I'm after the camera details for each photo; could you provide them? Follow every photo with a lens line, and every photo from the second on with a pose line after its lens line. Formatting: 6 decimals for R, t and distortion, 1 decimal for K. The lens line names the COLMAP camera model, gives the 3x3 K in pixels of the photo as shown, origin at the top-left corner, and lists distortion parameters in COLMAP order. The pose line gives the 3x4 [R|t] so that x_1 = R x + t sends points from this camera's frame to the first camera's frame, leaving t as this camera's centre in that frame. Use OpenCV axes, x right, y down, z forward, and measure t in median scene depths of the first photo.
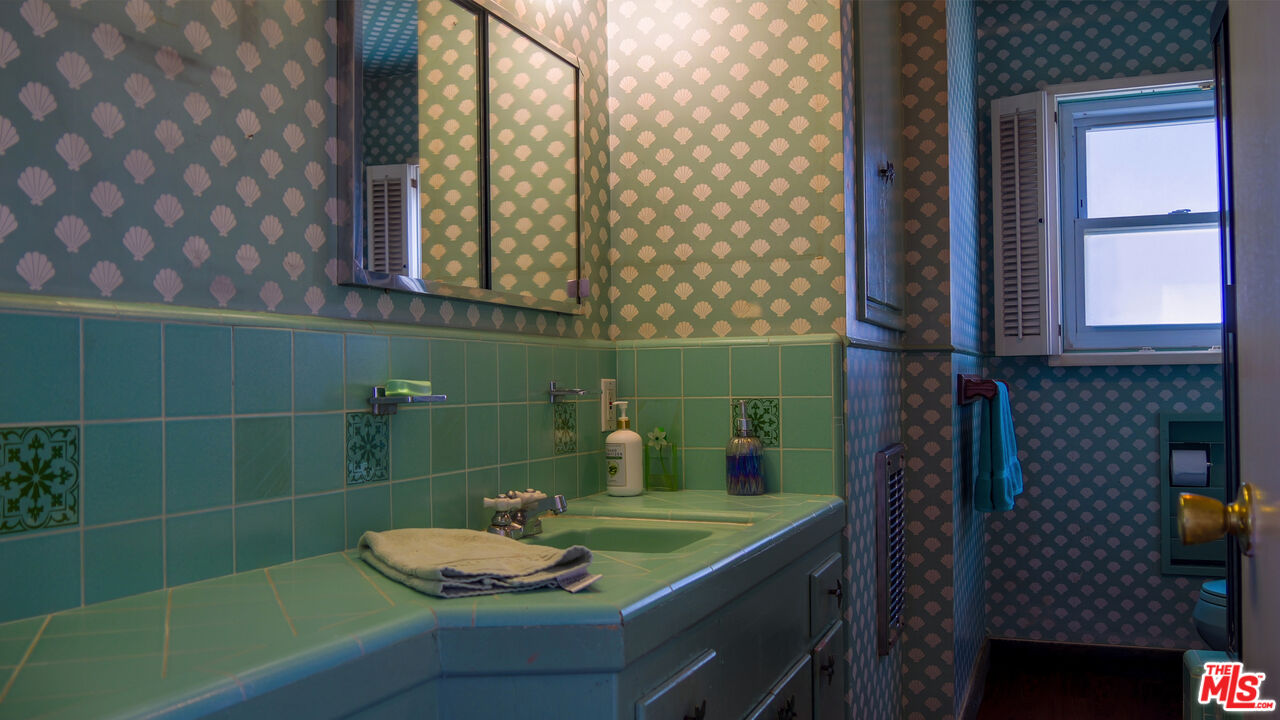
lens RADIAL K [[1080.0, 0, 636.8], [0, 1080.0, 368.4], [0, 0, 1]] dist [-0.053280, 0.014964]
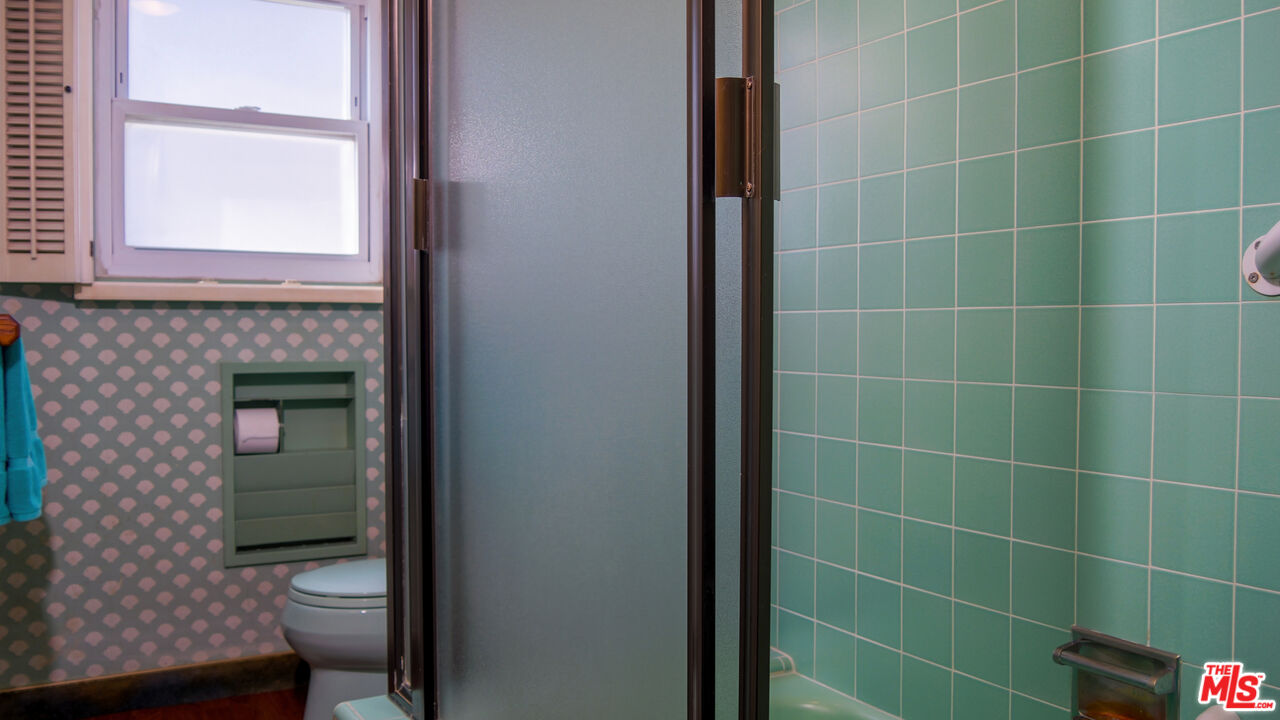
lens RADIAL K [[1080.0, 0, 636.8], [0, 1080.0, 368.4], [0, 0, 1]] dist [-0.053280, 0.014964]
pose [[0.607880, -0.017694, 0.793831, 0.061477], [-0.022358, 0.998974, 0.039387, 0.009605], [-0.793714, -0.041691, 0.606861, 0.337954]]
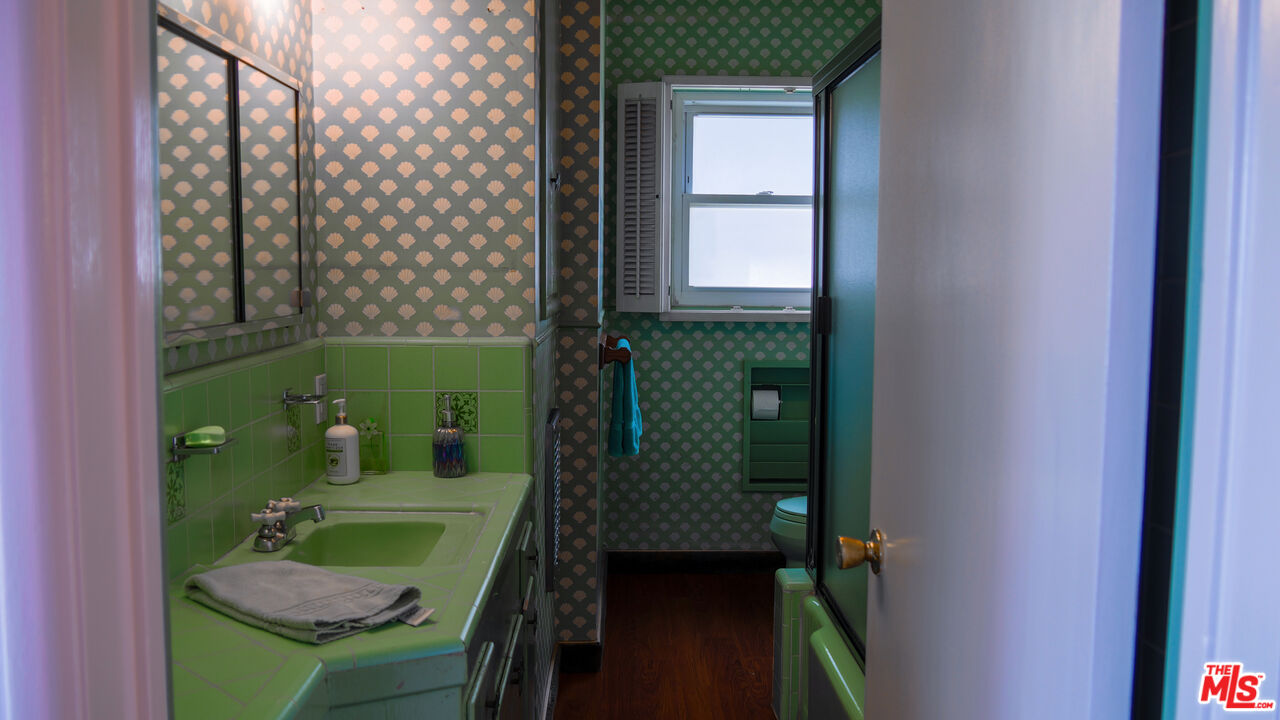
lens RADIAL K [[1080.0, 0, 636.8], [0, 1080.0, 368.4], [0, 0, 1]] dist [-0.053280, 0.014964]
pose [[0.922048, -0.020514, 0.386531, -0.116629], [-0.022169, 0.994157, 0.105645, -0.091391], [-0.386440, -0.105978, 0.916206, -0.093084]]
